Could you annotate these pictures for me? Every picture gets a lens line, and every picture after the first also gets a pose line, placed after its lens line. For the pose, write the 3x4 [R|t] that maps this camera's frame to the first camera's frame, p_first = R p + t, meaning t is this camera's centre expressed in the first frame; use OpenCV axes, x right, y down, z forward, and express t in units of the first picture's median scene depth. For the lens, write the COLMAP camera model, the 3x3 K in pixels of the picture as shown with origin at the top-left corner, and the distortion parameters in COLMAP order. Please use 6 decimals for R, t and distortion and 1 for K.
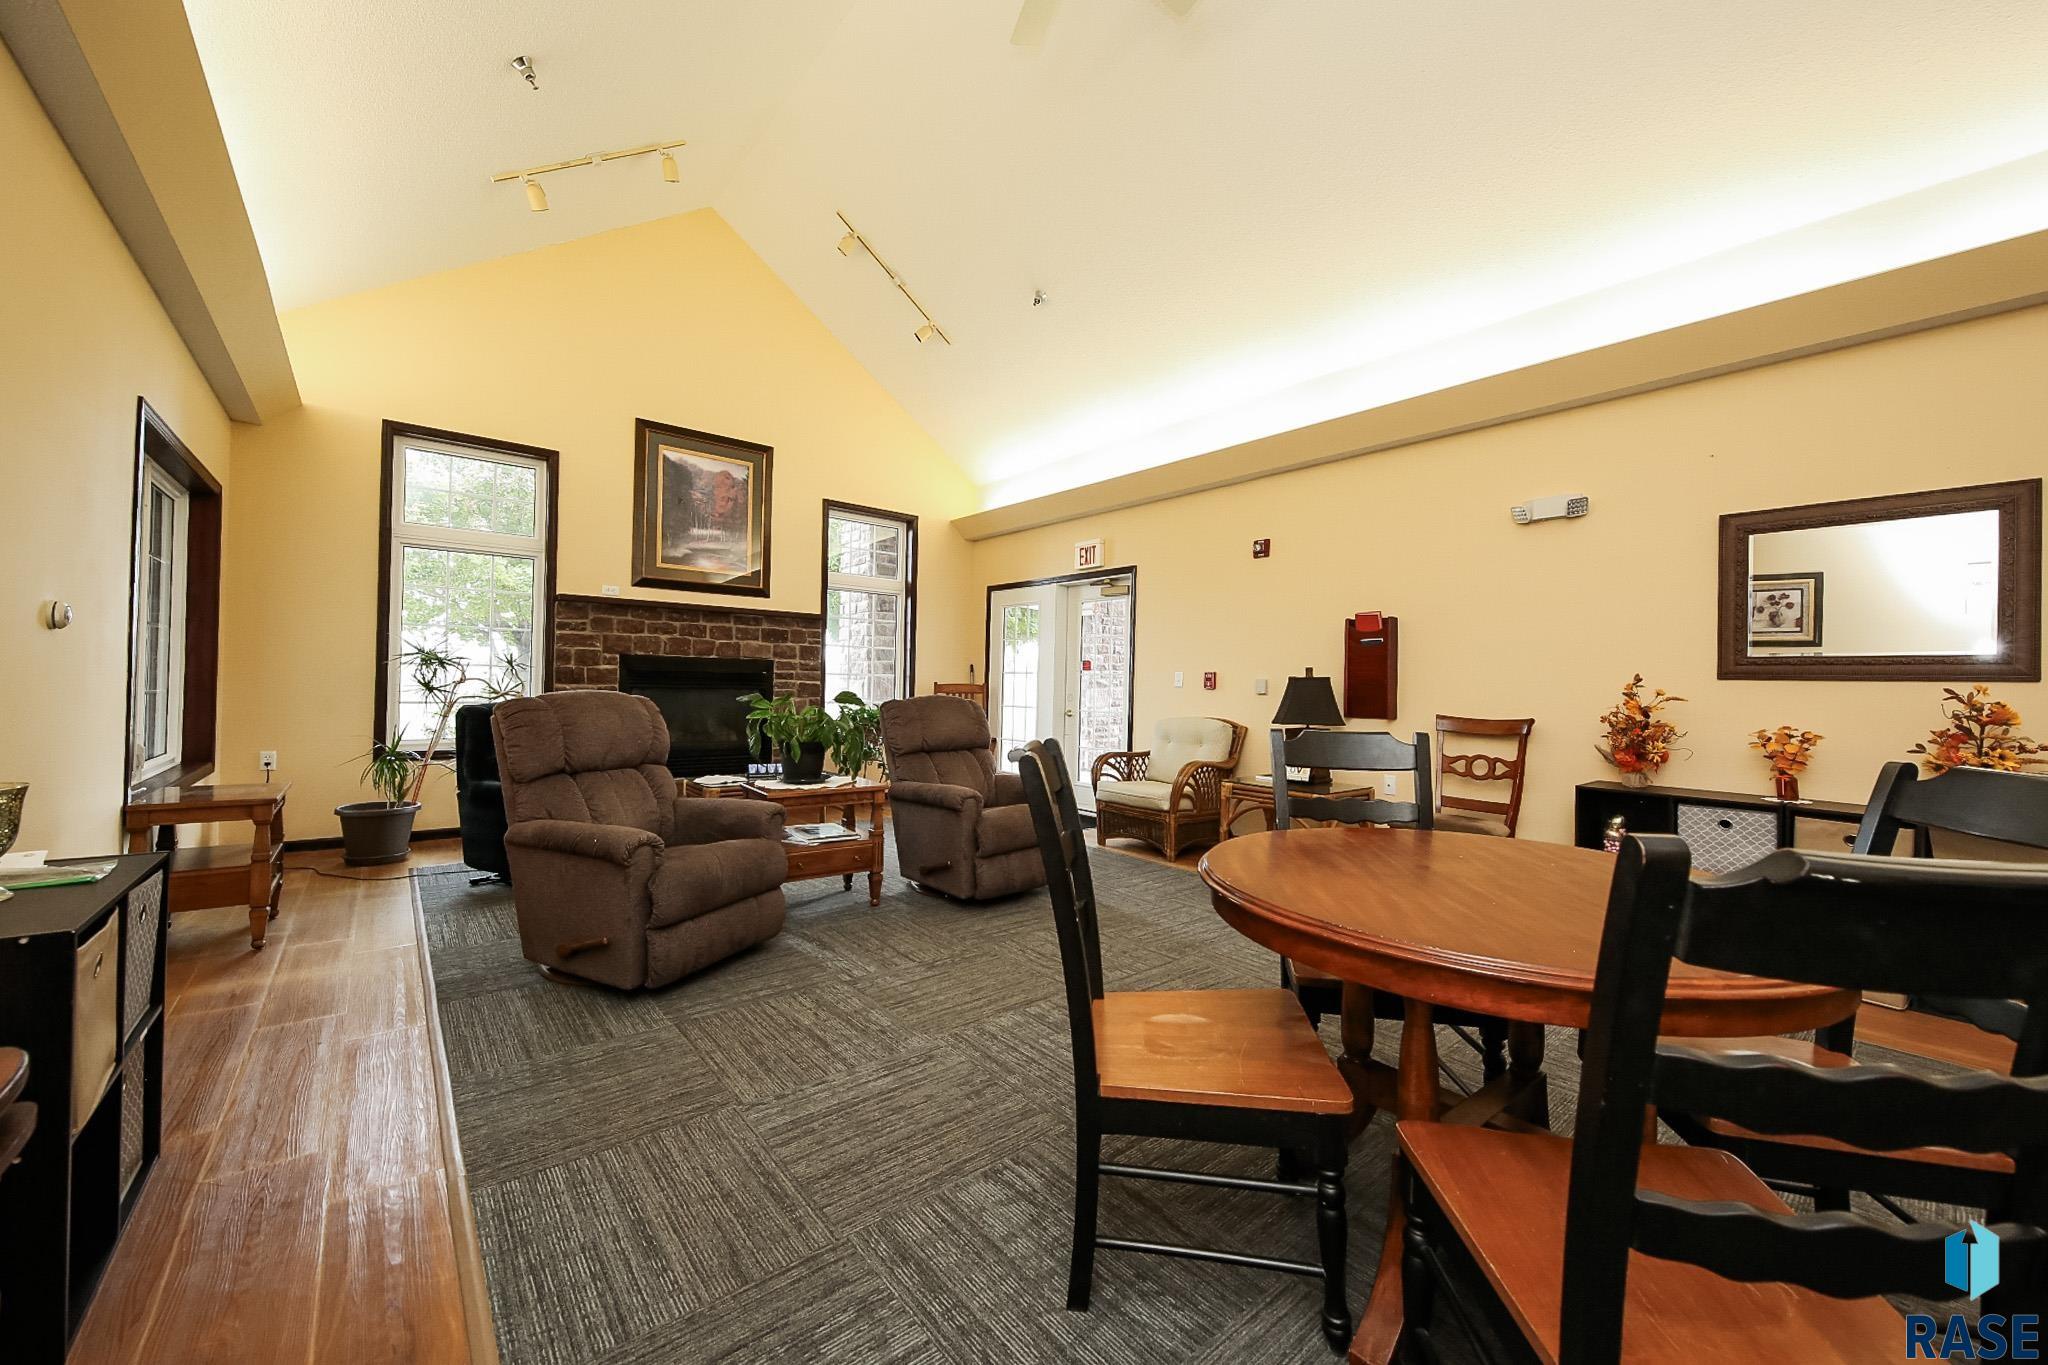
lens RADIAL K [[771.8, 0, 1017.1], [0, 771.8, 681.1], [0, 0, 1]] dist [0.000065, -0.000049]
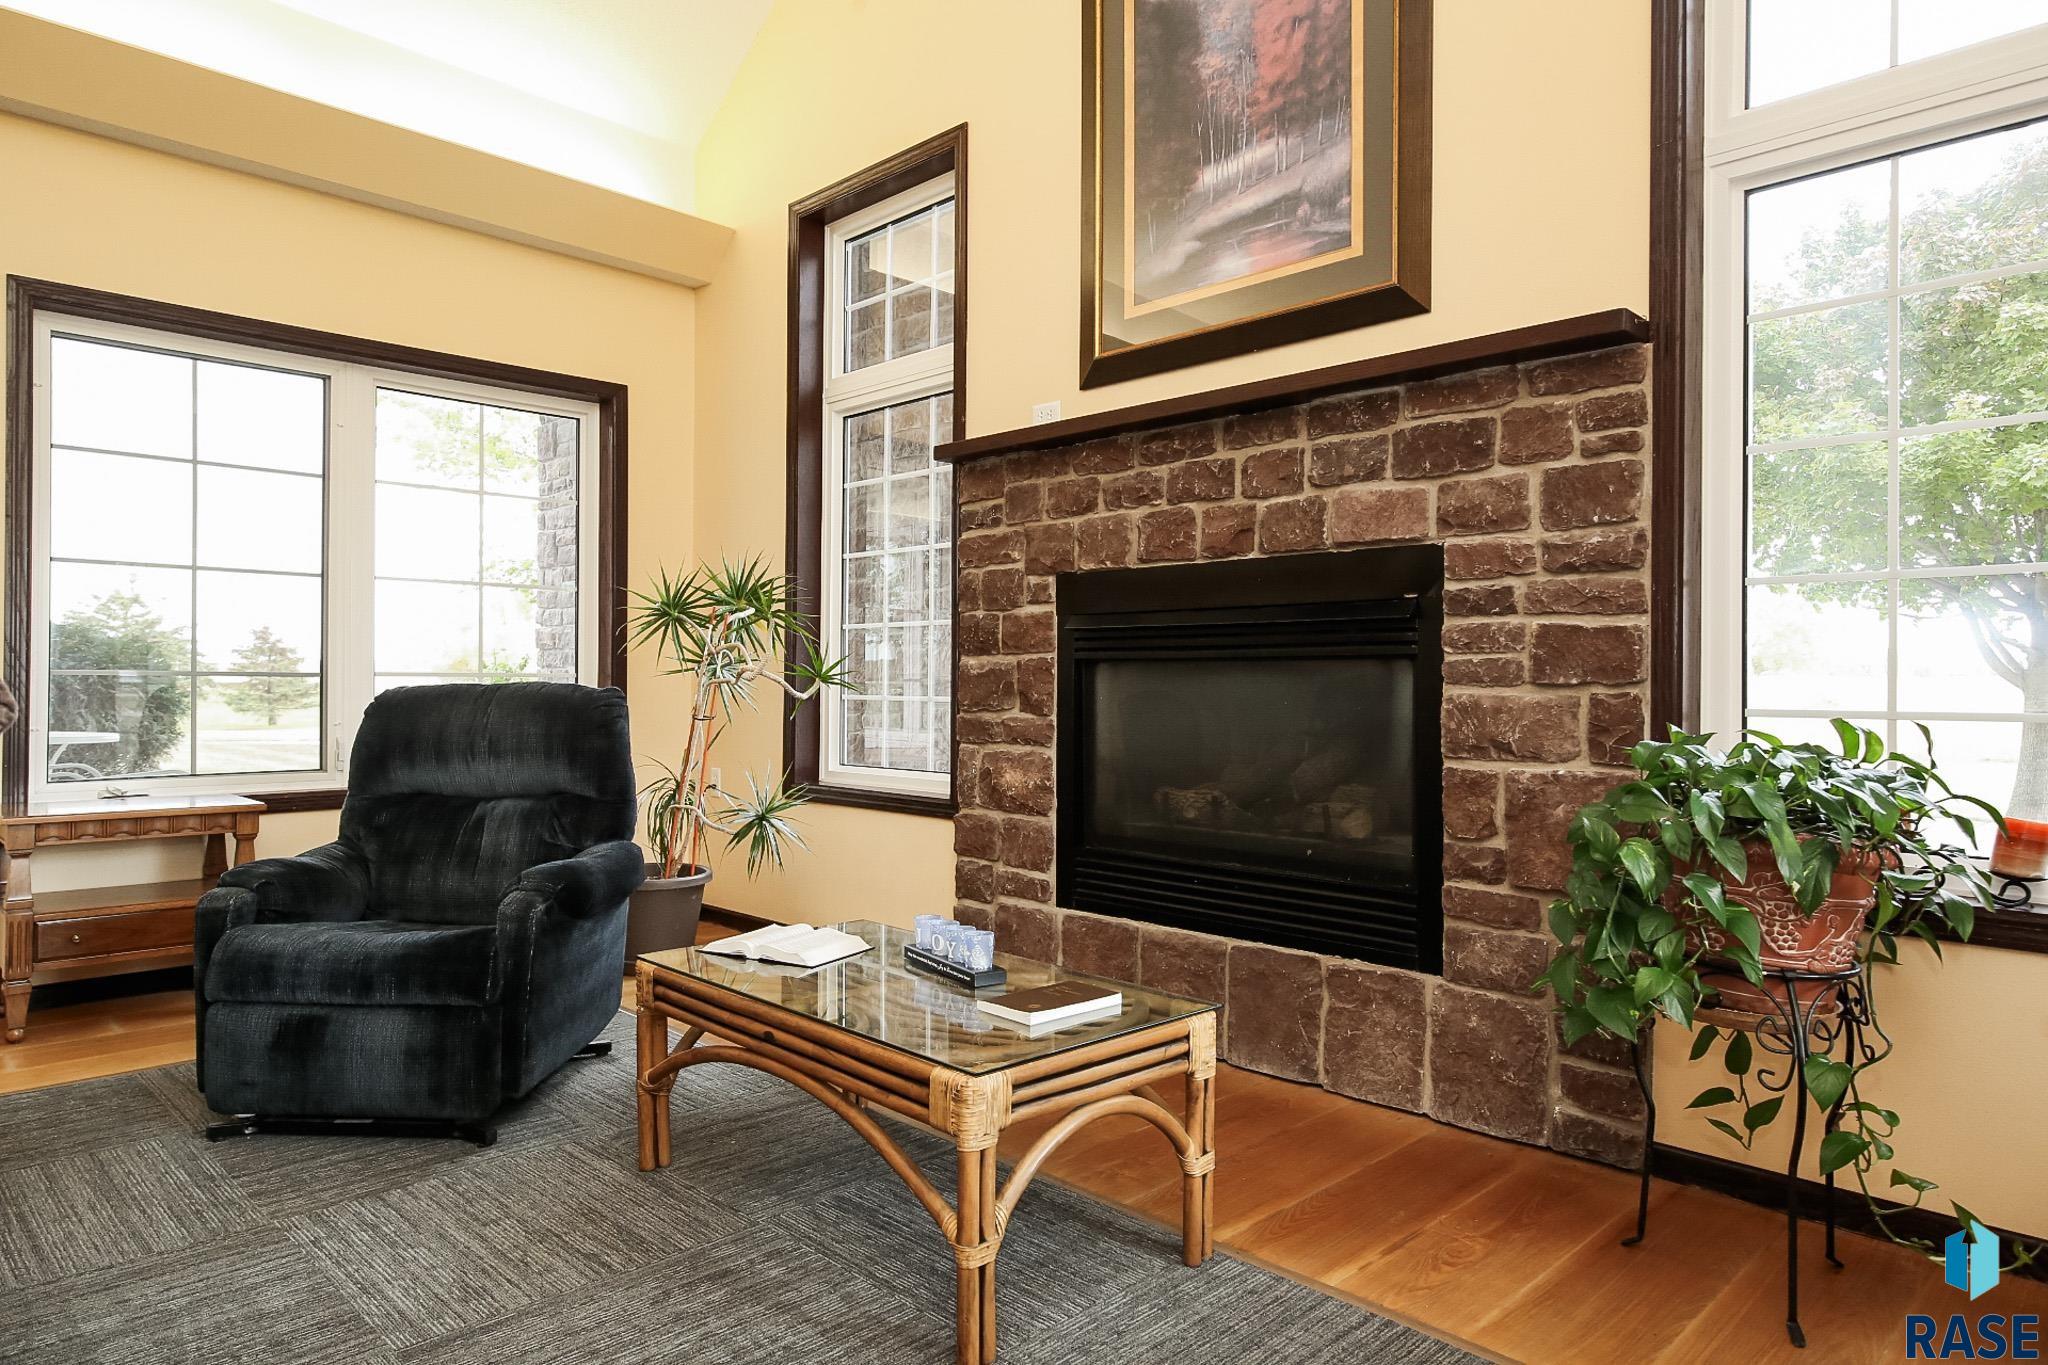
lens RADIAL K [[1262.1, 0, 1015.0], [0, 1262.1, 683.6], [0, 0, 1]] dist [0.013365, -0.000368]
pose [[0.082431, -0.022141, -0.996351, 0.101753], [-0.000685, 0.999752, -0.022274, 0.030966], [0.996597, 0.002518, 0.082395, 0.871801]]
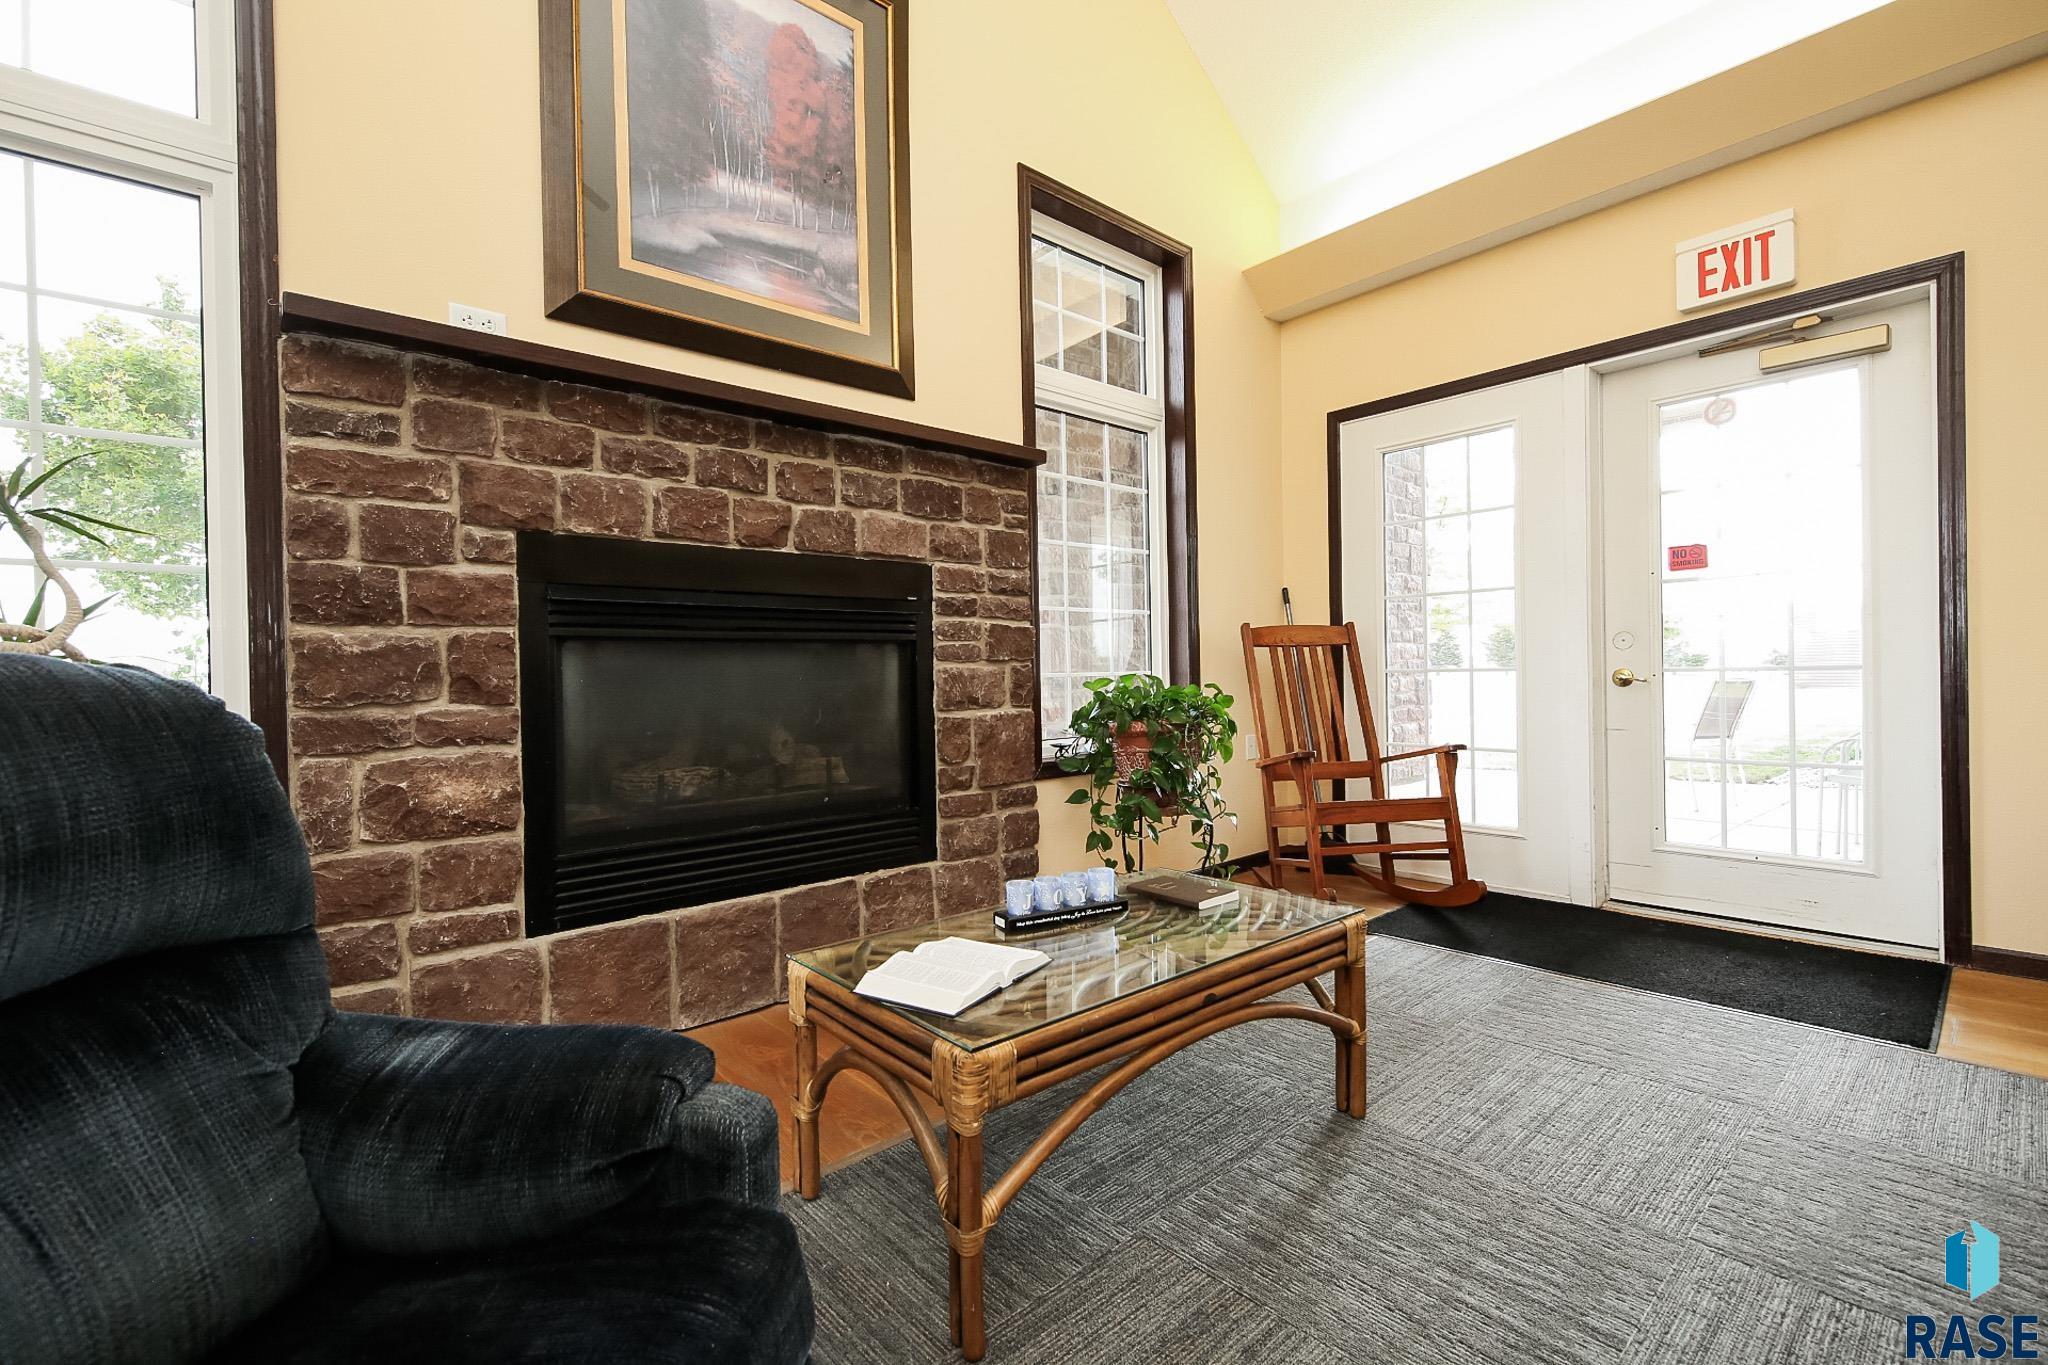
lens RADIAL K [[902.9, 0, 1022.2], [0, 902.9, 678.6], [0, 0, 1]] dist [0.018634, -0.009217]
pose [[0.998402, -0.040861, 0.039023, -0.308275], [0.040505, 0.999130, 0.009880, 0.027288], [-0.039393, -0.008284, 0.999189, 0.587321]]
